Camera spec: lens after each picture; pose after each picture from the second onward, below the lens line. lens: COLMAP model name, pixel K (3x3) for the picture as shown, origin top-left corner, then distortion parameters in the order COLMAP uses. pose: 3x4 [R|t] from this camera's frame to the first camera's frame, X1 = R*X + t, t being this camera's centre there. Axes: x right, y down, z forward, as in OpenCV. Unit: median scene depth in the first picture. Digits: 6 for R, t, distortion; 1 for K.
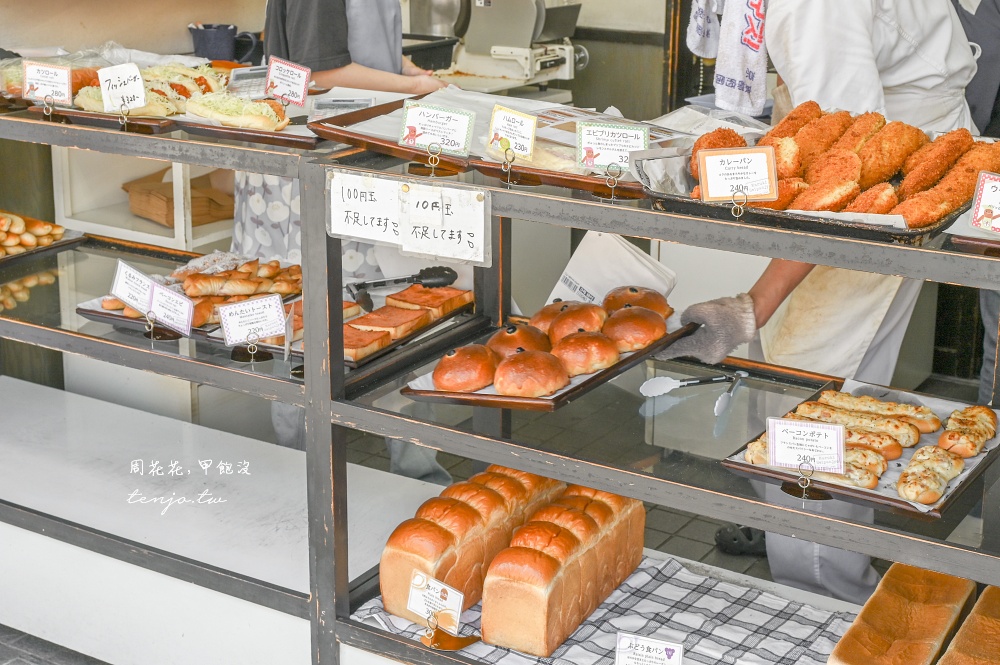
lens RADIAL K [[1597.6, 0, 500.0], [0, 1597.6, 332.5], [0, 0, 1]] dist [0.025722, 0.046916]
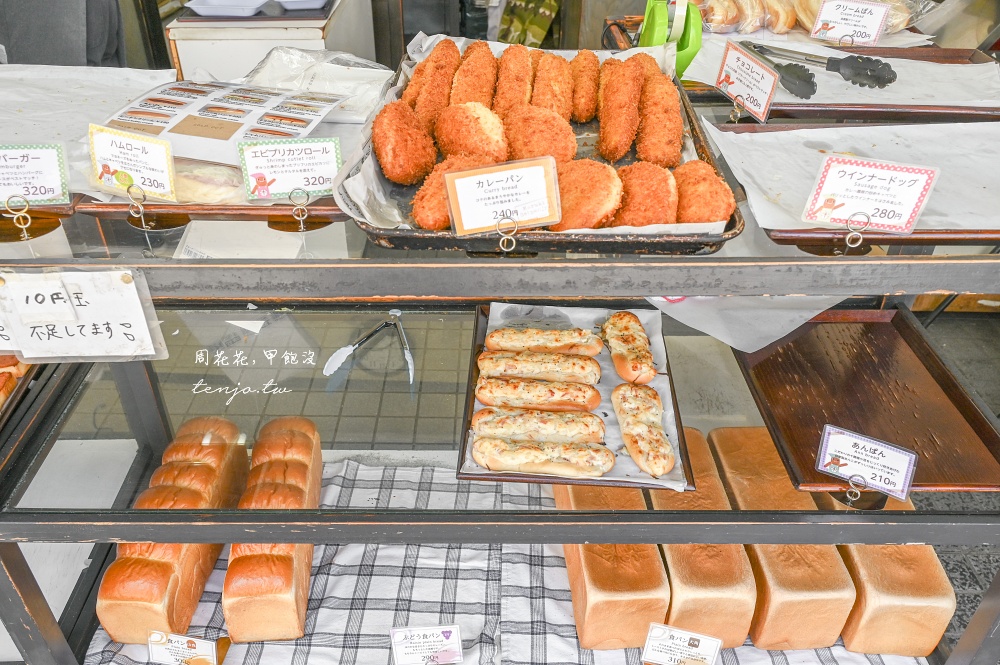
lens RADIAL K [[792.2, 0, 447.7], [0, 792.2, 347.9], [0, 0, 1]] dist [0.012354, 0.003980]
pose [[0.858943, -0.319240, 0.400379, -0.040011], [0.166267, 0.913388, 0.371587, -0.160227], [-0.484327, -0.252602, 0.837627, 0.622287]]
